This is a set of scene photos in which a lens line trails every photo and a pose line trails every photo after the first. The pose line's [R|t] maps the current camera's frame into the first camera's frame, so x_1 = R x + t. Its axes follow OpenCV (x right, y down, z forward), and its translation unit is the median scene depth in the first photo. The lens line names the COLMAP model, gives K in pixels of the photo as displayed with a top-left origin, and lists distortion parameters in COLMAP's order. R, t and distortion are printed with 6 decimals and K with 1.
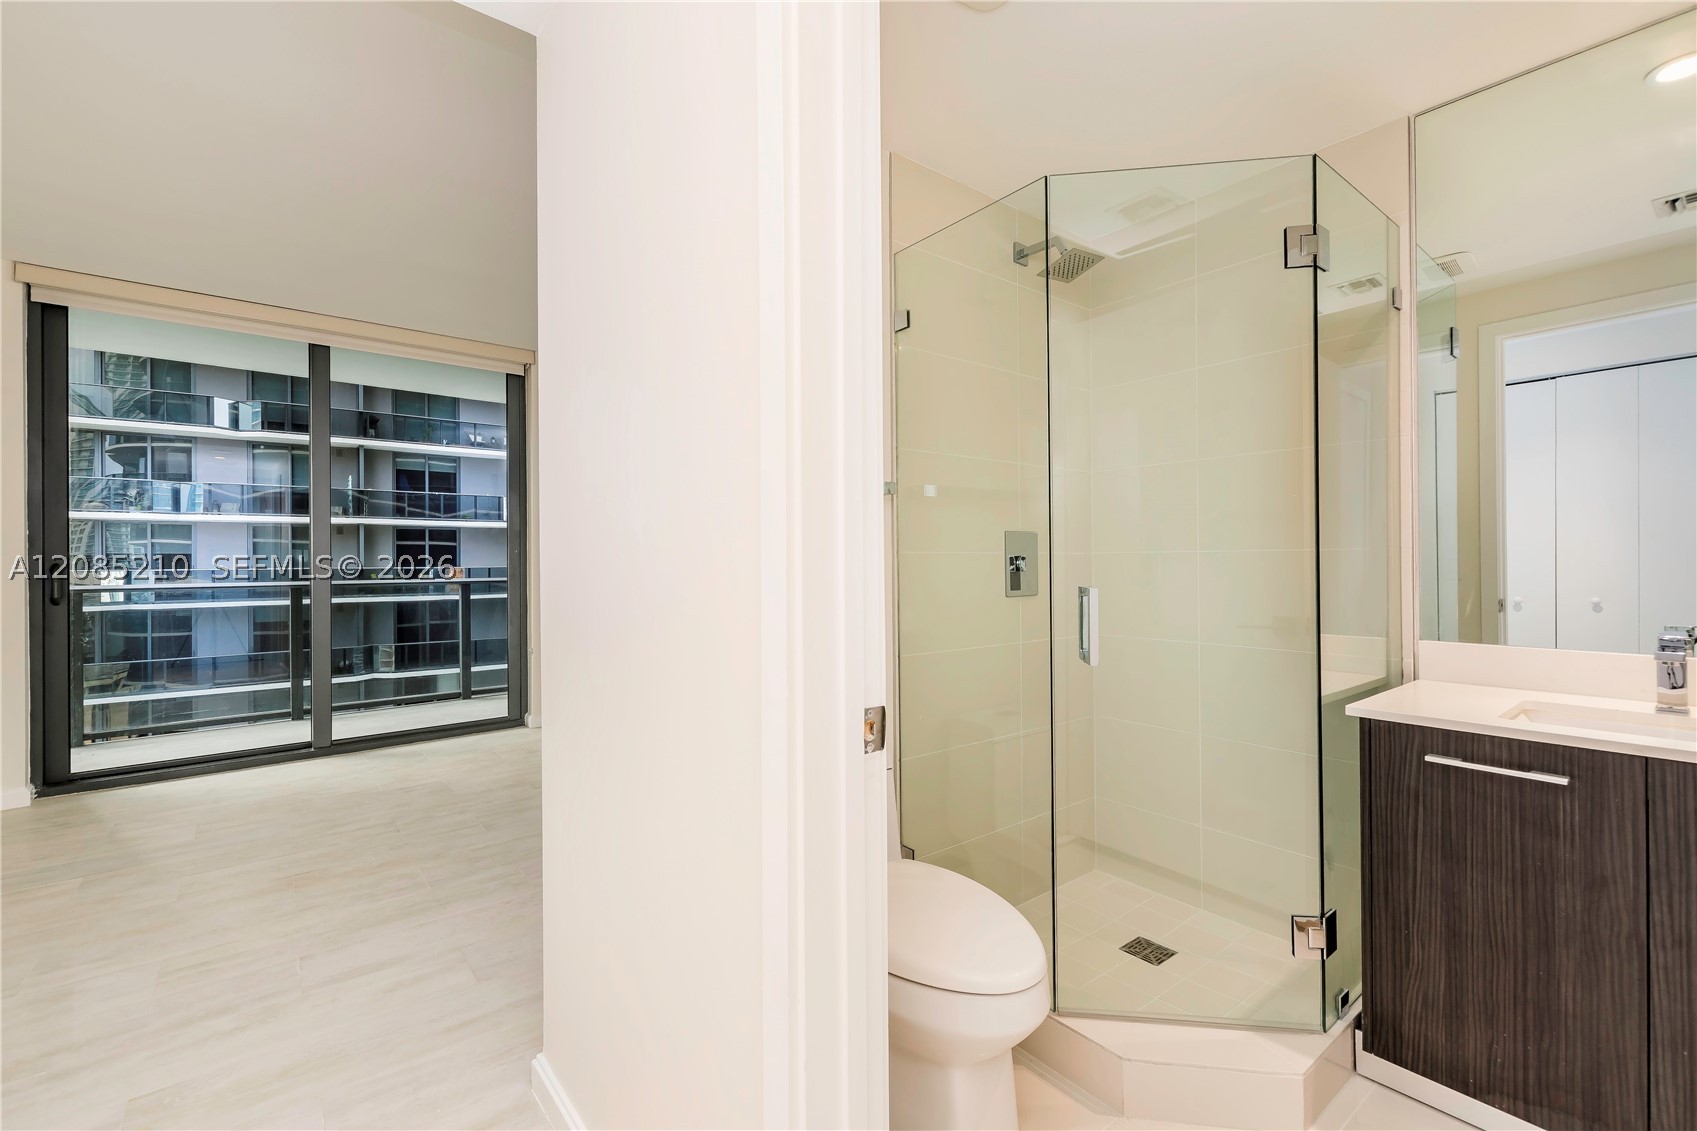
lens RADIAL K [[730.6, 0, 845.9], [0, 730.6, 559.8], [0, 0, 1]] dist [0.002851, -0.000663]
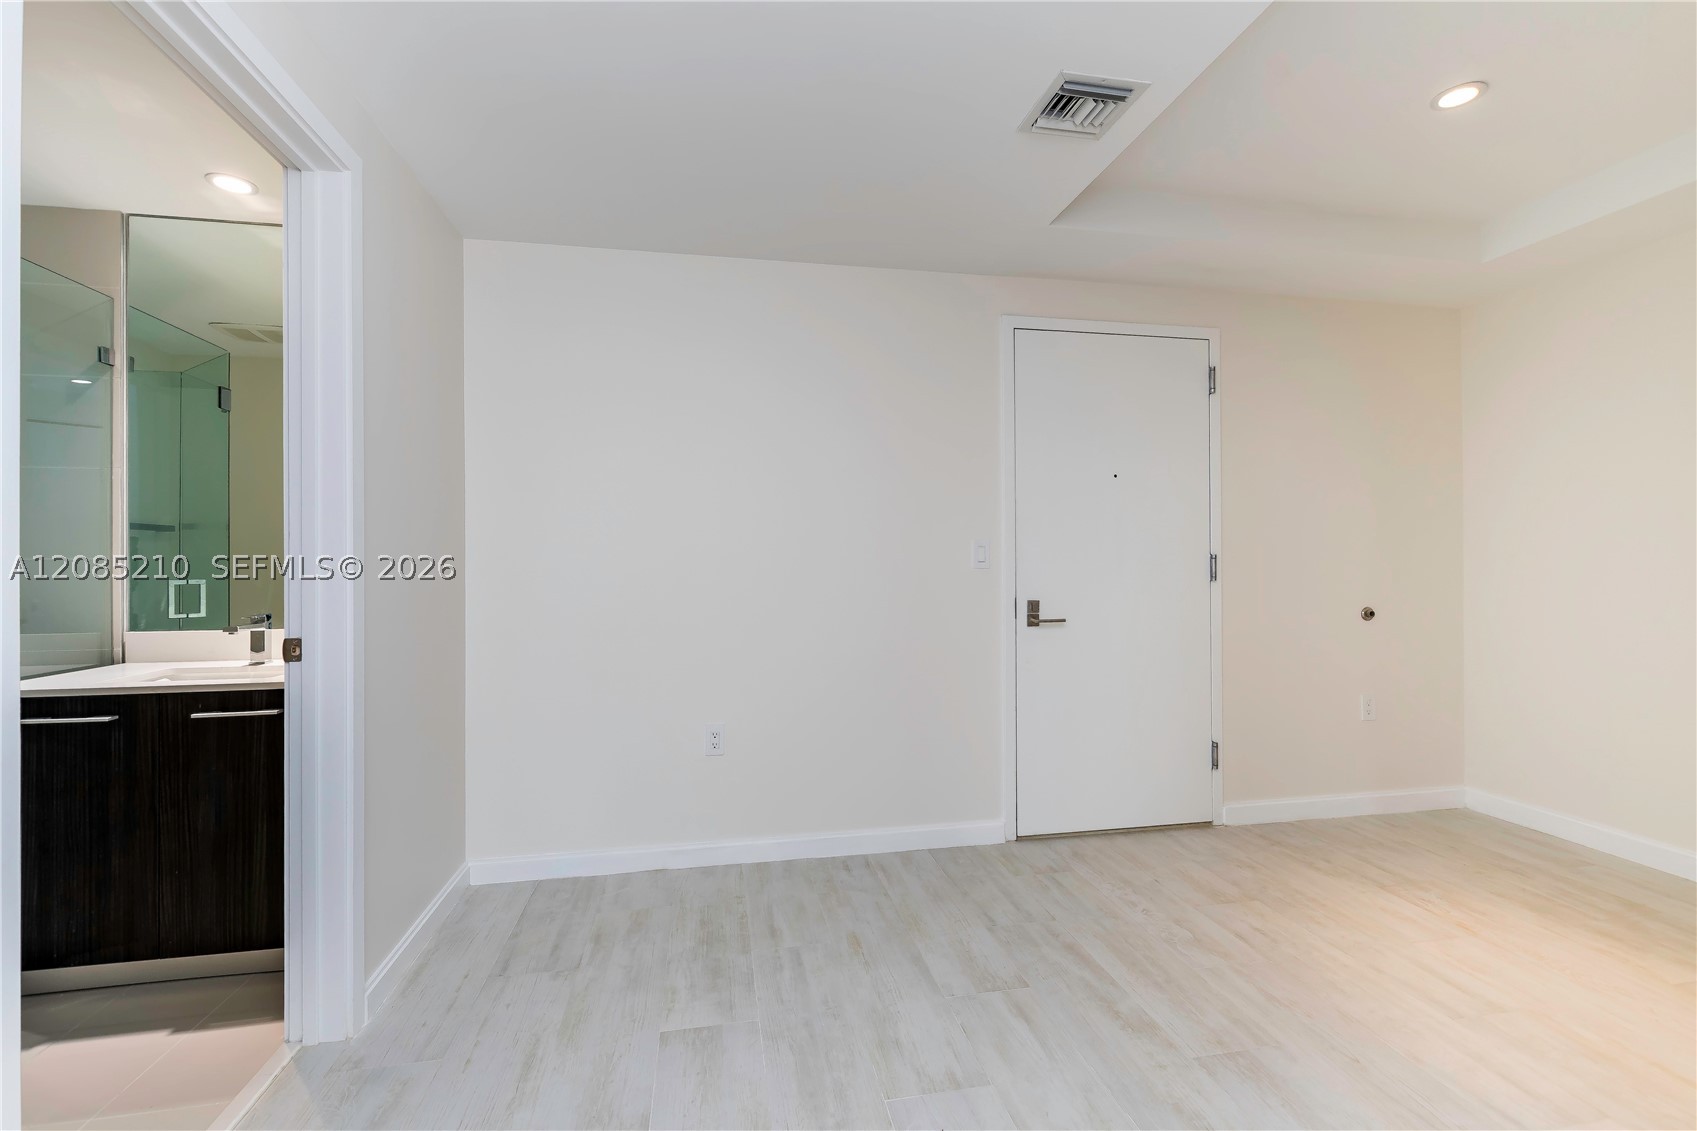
lens RADIAL K [[719.7, 0, 848.5], [0, 719.7, 565.5], [0, 0, 1]] dist [0.012896, -0.011043]
pose [[0.466650, 0.003219, 0.884436, 0.238904], [-0.002031, 0.999995, -0.002568, -0.002271], [-0.884440, -0.000598, 0.466654, -0.591453]]
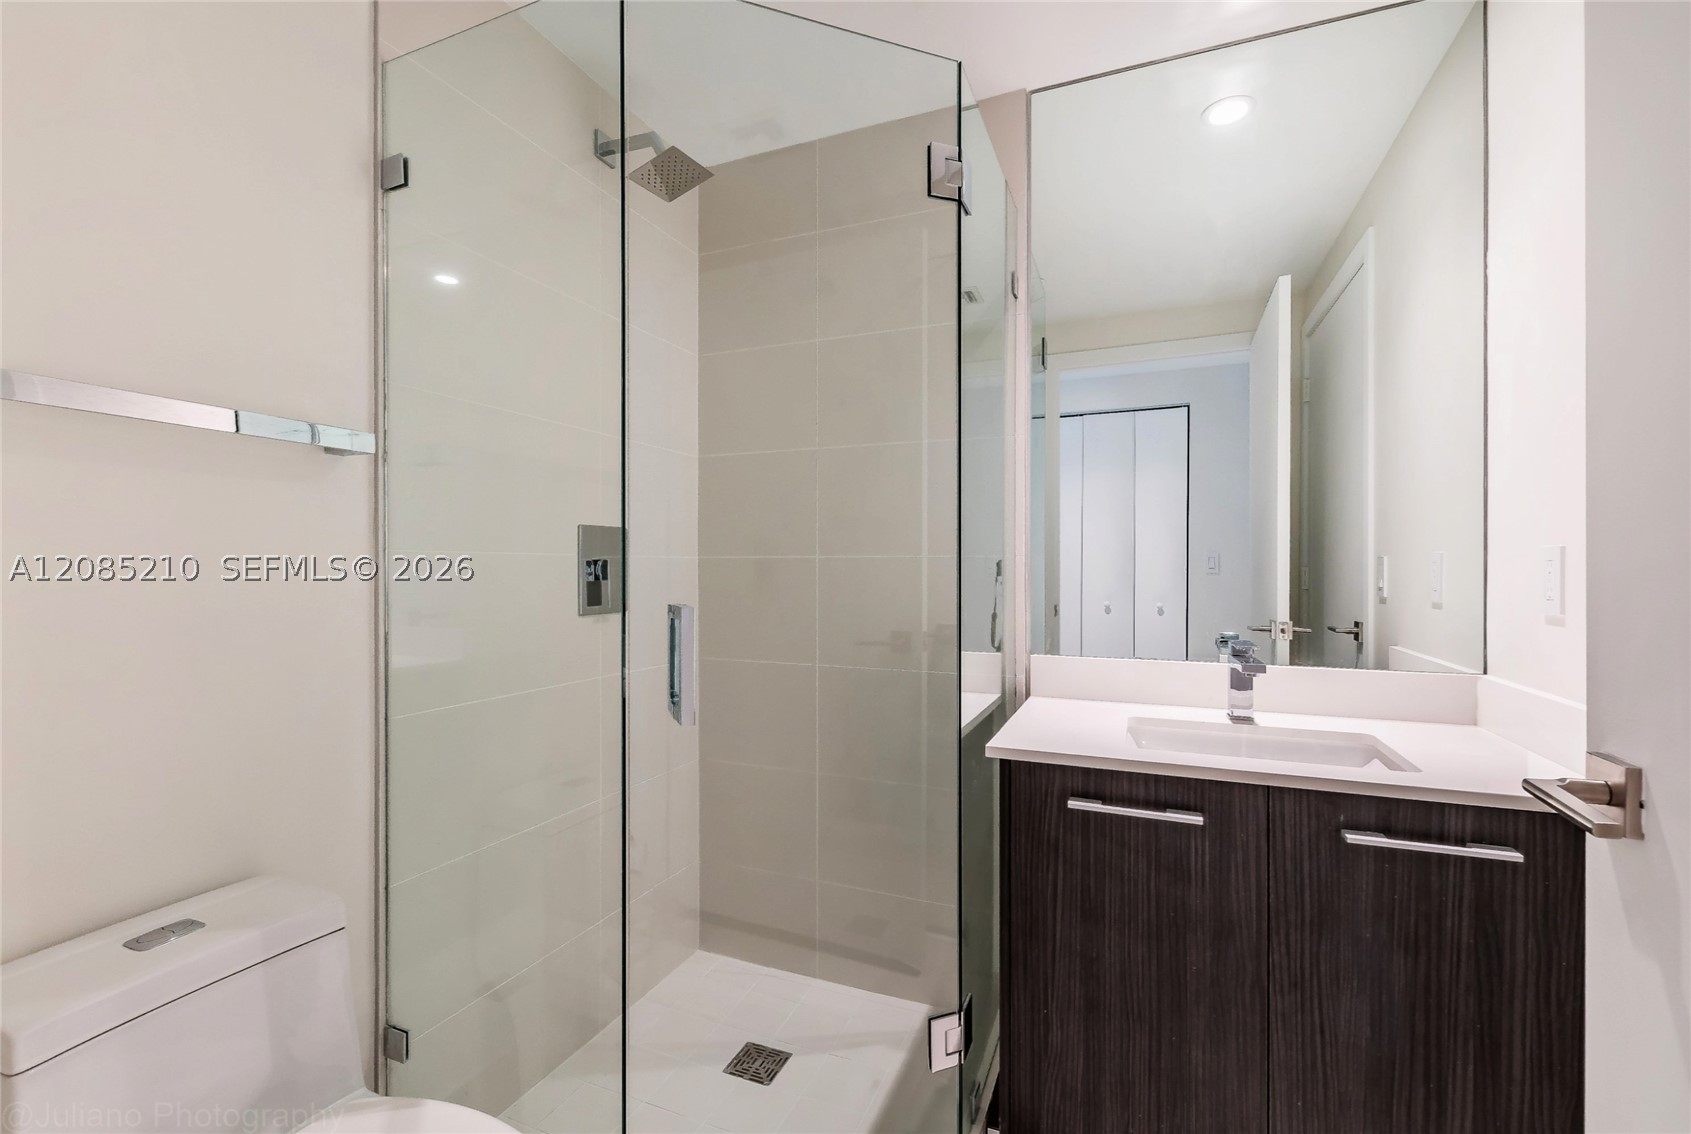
lens RADIAL K [[740.0, 0, 845.5], [0, 740.0, 567.0], [0, 0, 1]] dist [0.002304, -0.000360]
pose [[0.874390, 0.007783, 0.485161, 0.104348], [-0.008183, 0.999966, -0.001294, 0.001186], [-0.485154, -0.002839, 0.874424, 0.258086]]
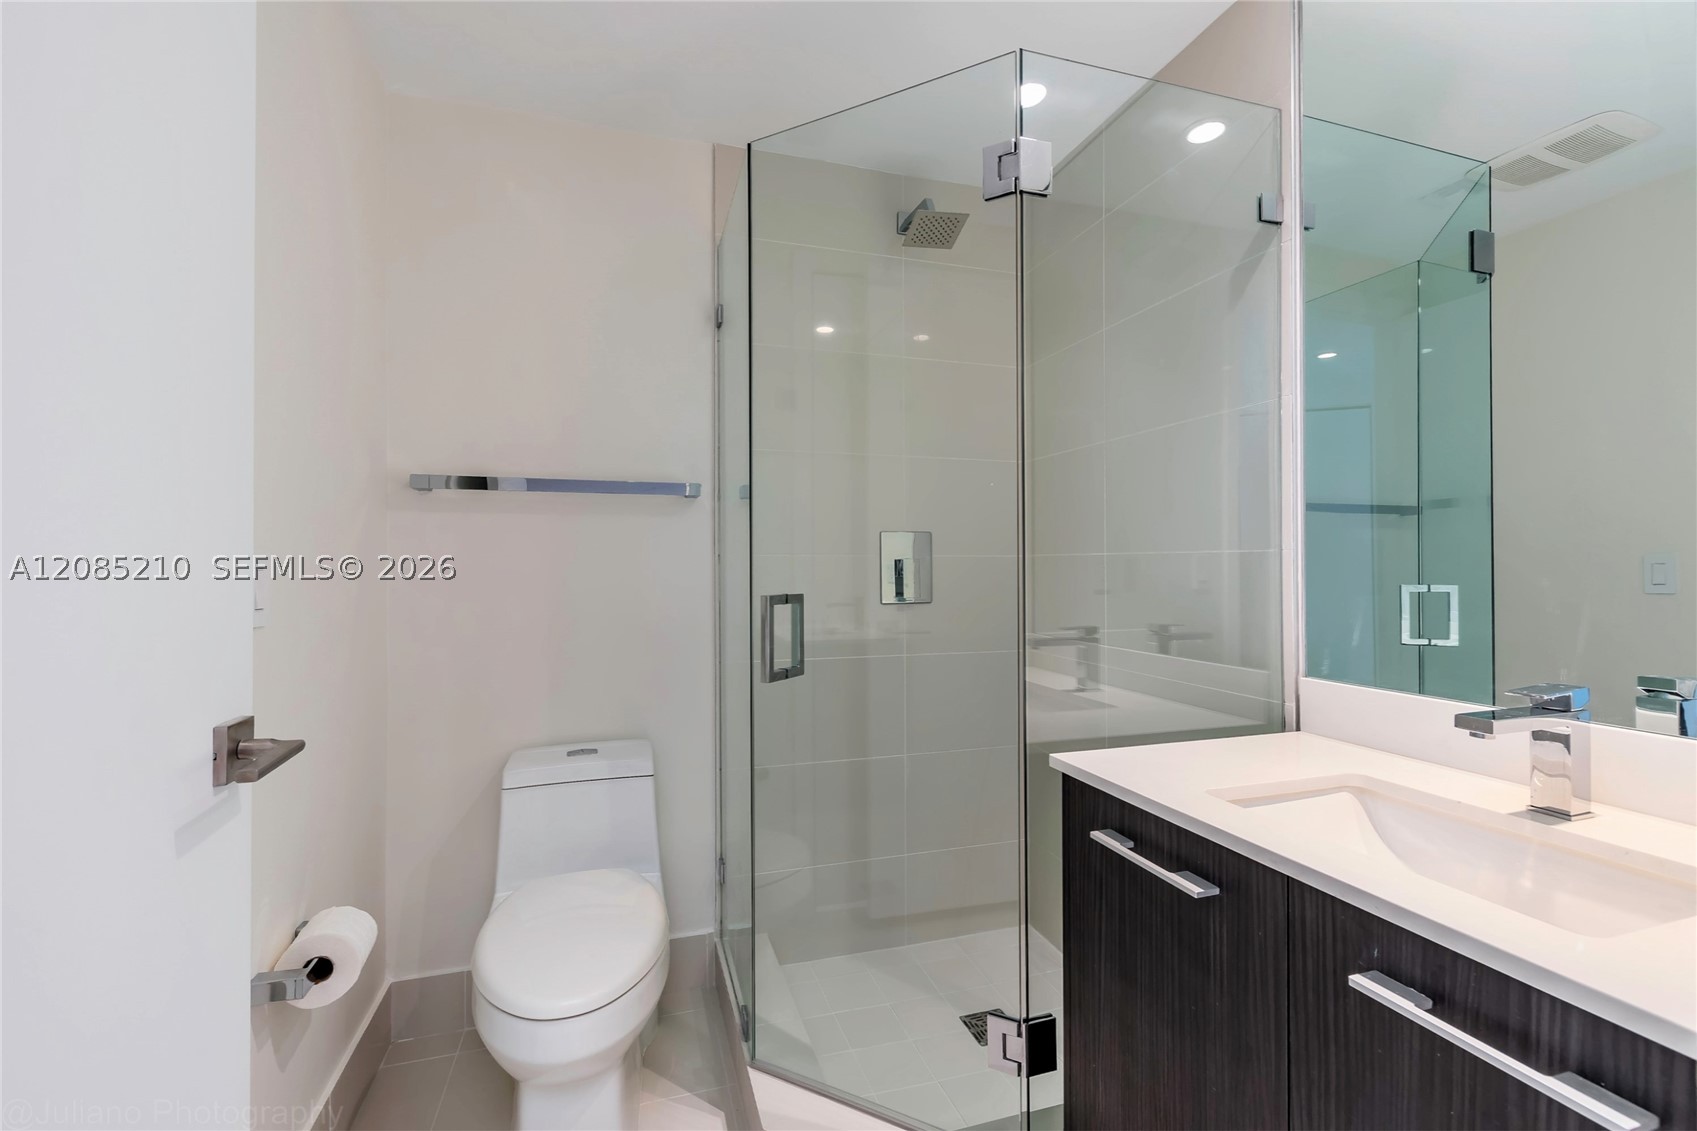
lens RADIAL K [[730.6, 0, 845.9], [0, 730.6, 559.8], [0, 0, 1]] dist [0.002851, -0.000663]
pose [[0.933097, -0.000548, -0.359624, 0.553596], [-0.000864, 0.999993, -0.003766, -0.002065], [0.359624, 0.003825, 0.933090, 0.149245]]
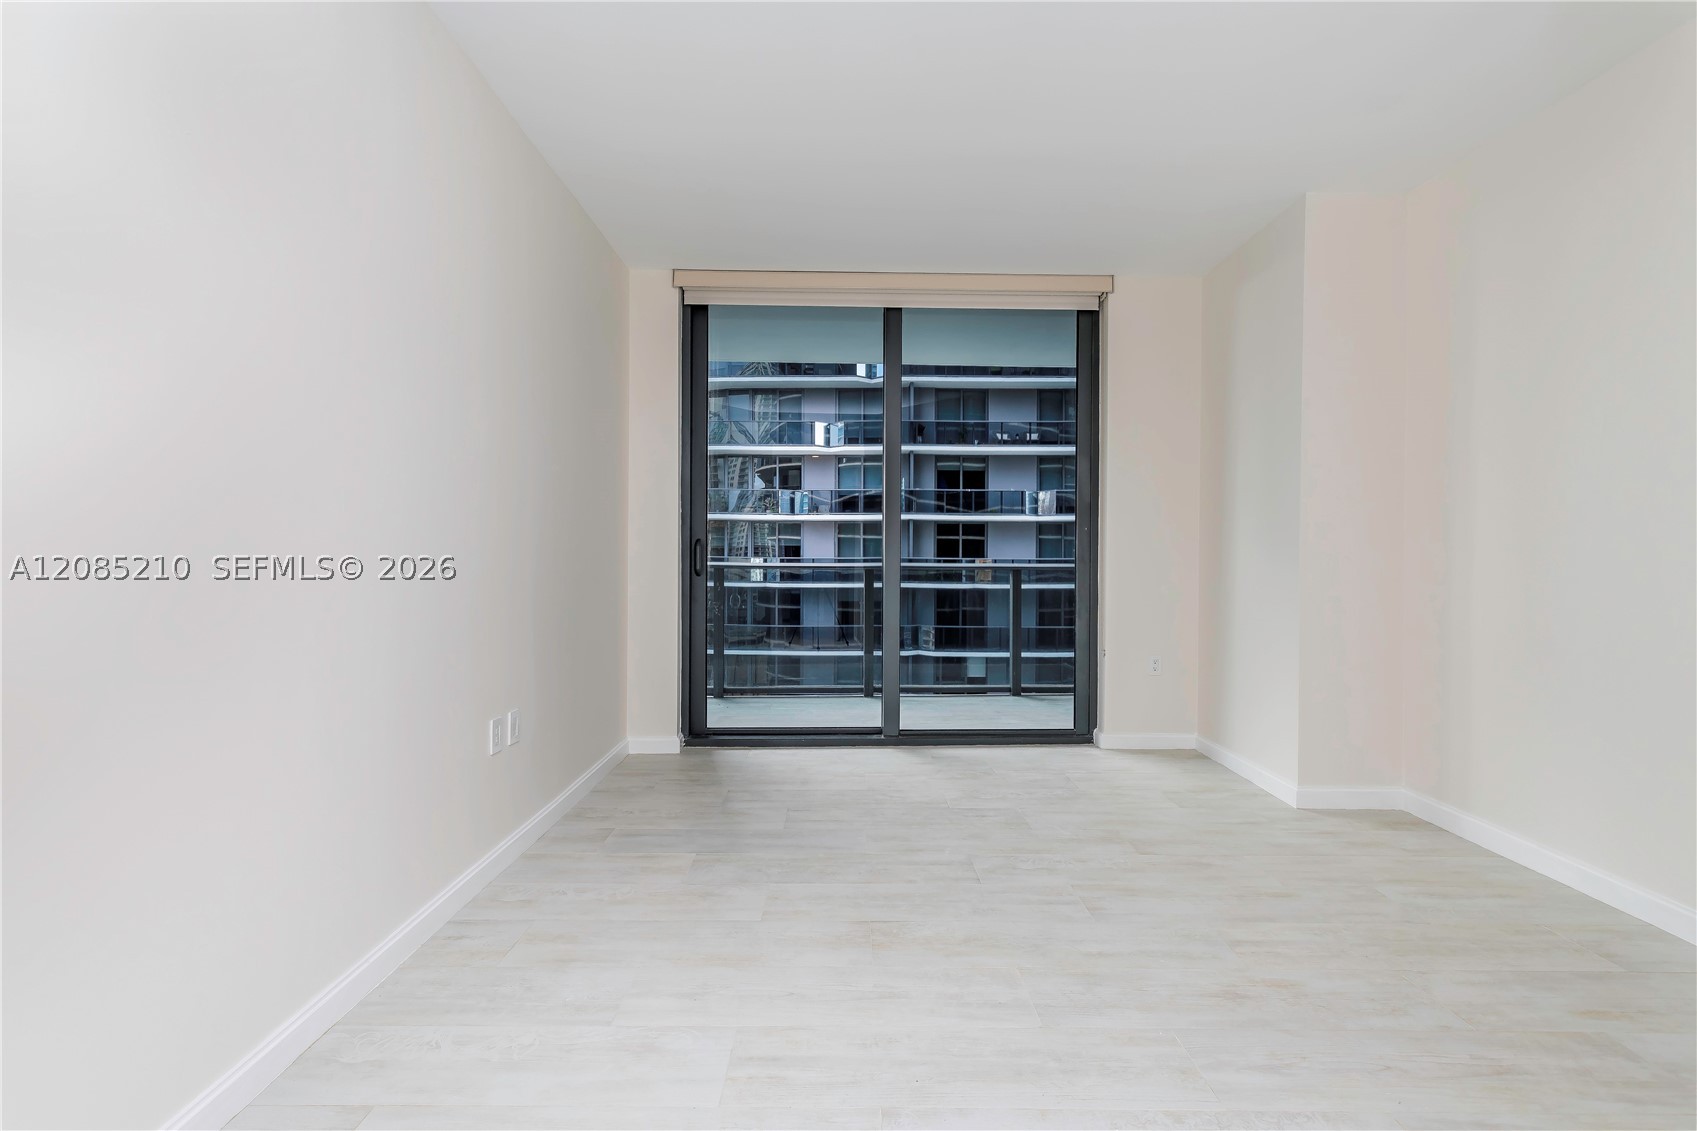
lens RADIAL K [[730.6, 0, 845.9], [0, 730.6, 559.8], [0, 0, 1]] dist [0.002851, -0.000663]
pose [[0.783585, 0.012623, -0.621157, -0.363972], [-0.008219, 0.999917, 0.009952, 0.041372], [0.621231, -0.002692, 0.783623, 0.460259]]
